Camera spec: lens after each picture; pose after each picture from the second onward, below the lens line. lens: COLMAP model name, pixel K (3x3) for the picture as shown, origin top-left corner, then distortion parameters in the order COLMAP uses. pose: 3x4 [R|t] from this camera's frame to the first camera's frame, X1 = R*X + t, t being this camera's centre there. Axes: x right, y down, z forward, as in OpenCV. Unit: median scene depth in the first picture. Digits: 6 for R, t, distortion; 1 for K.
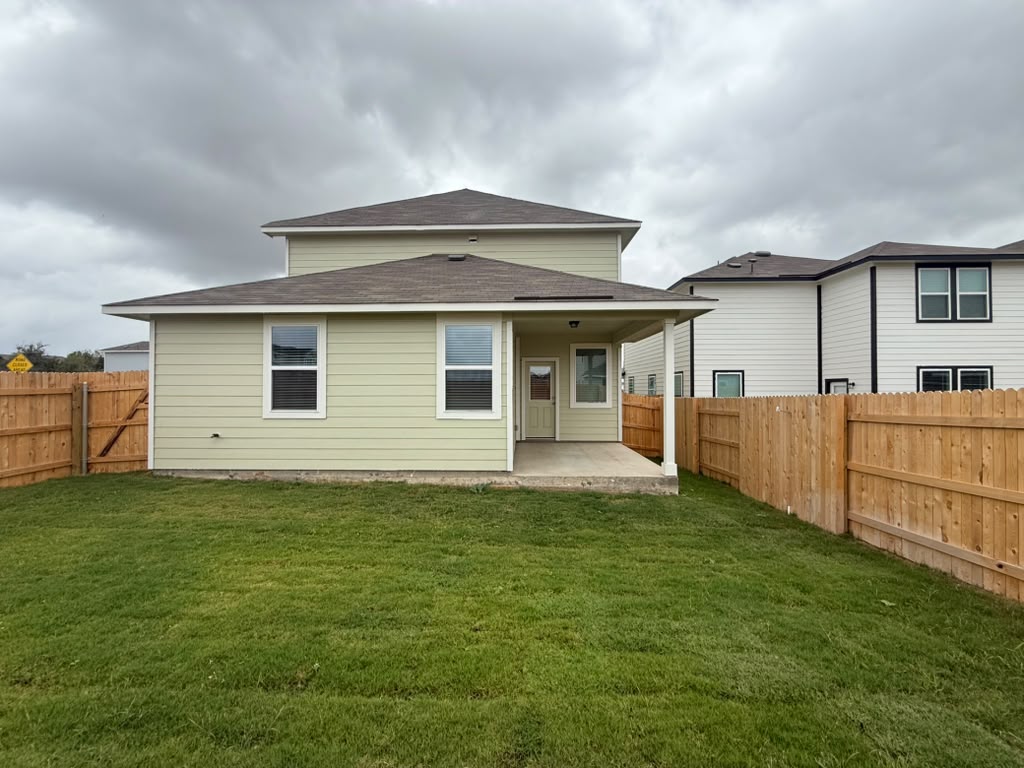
lens RADIAL K [[409.6, 0, 506.8], [0, 409.6, 384.6], [0, 0, 1]] dist [-0.003466, 0.000190]
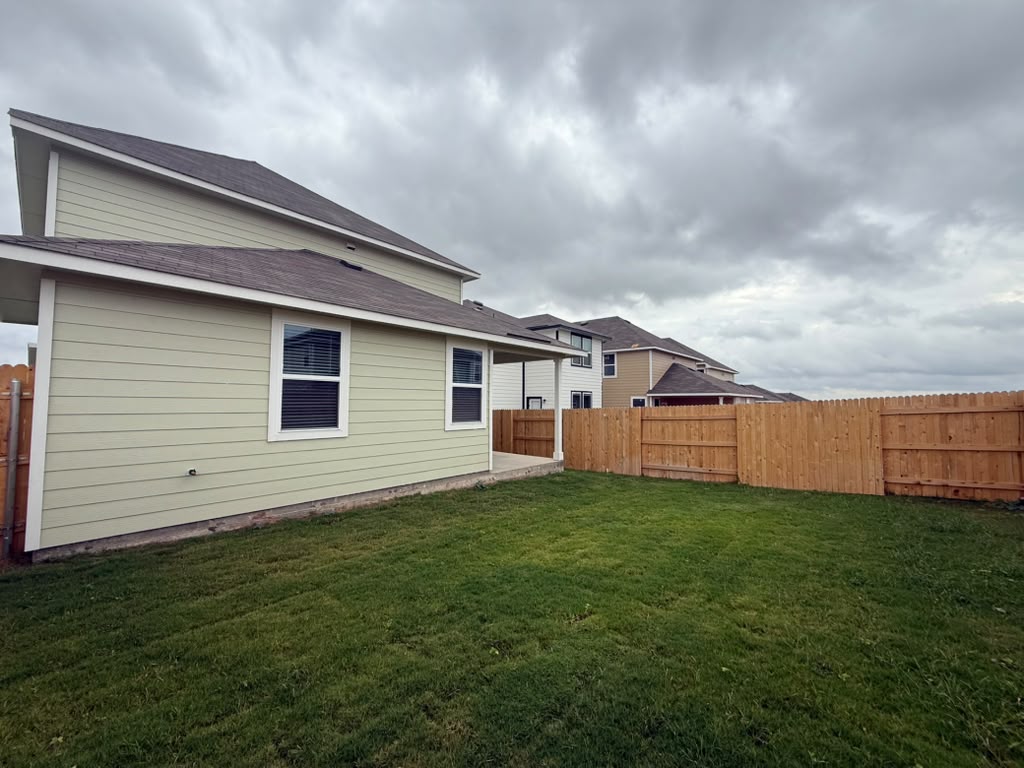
lens RADIAL K [[409.6, 0, 510.3], [0, 409.6, 386.3], [0, 0, 1]] dist [-0.003466, 0.000190]
pose [[0.626736, 0.035223, 0.778435, -0.916451], [-0.014702, 0.999335, -0.033381, -0.002363], [-0.779093, 0.009477, 0.626837, 0.168649]]
